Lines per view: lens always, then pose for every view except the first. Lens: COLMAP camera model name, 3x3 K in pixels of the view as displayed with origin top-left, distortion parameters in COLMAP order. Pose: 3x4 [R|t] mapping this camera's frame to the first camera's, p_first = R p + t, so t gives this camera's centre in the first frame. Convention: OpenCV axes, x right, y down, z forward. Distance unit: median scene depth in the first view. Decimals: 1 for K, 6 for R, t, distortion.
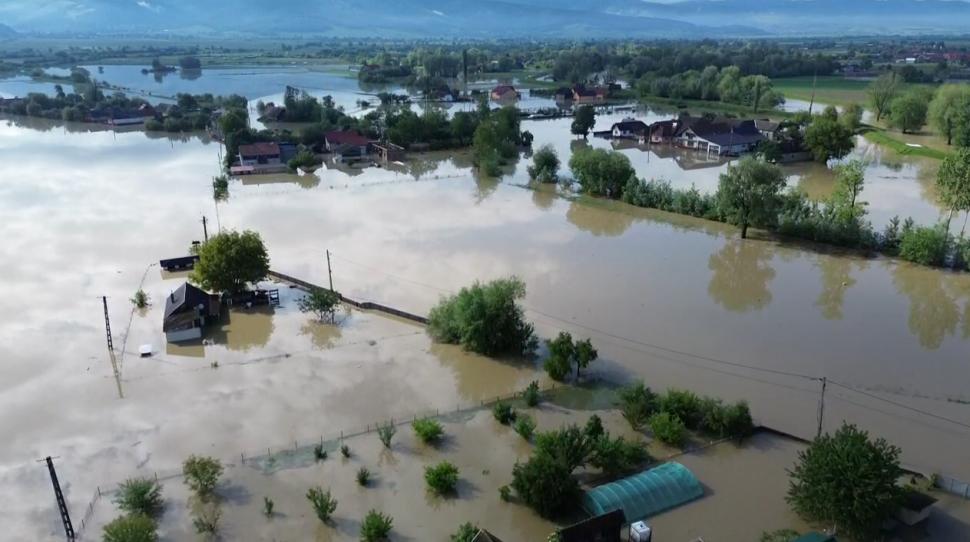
lens RADIAL K [[720.8, 0, 485.0], [0, 720.8, 271.0], [0, 0, 1]] dist [0.067683, -0.052818]
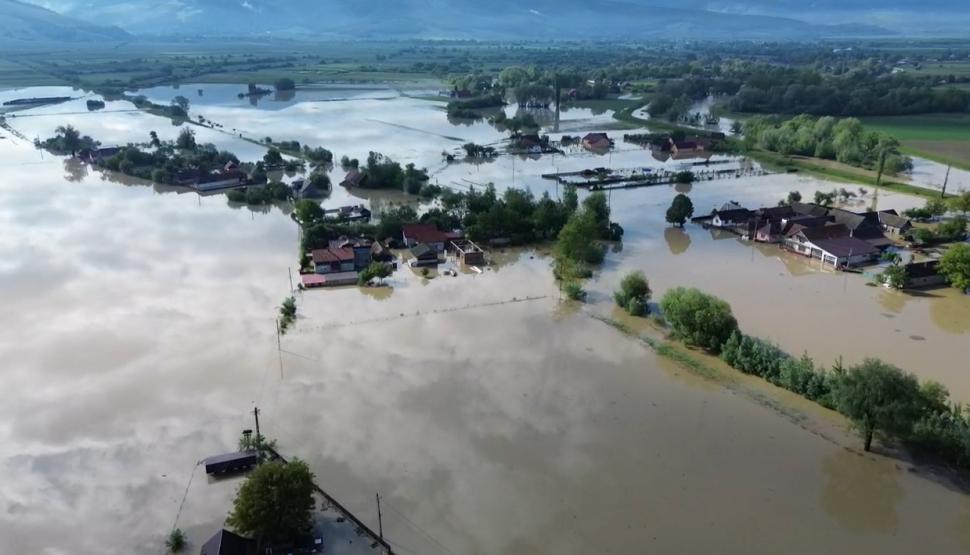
lens RADIAL K [[719.7, 0, 485.0], [0, 719.7, 277.5], [0, 0, 1]] dist [0.043778, -0.002345]
pose [[0.991826, 0.060523, -0.112330, -0.001397], [-0.056728, 0.997715, 0.036685, -0.094243], [0.114294, -0.030013, 0.992994, 0.039971]]
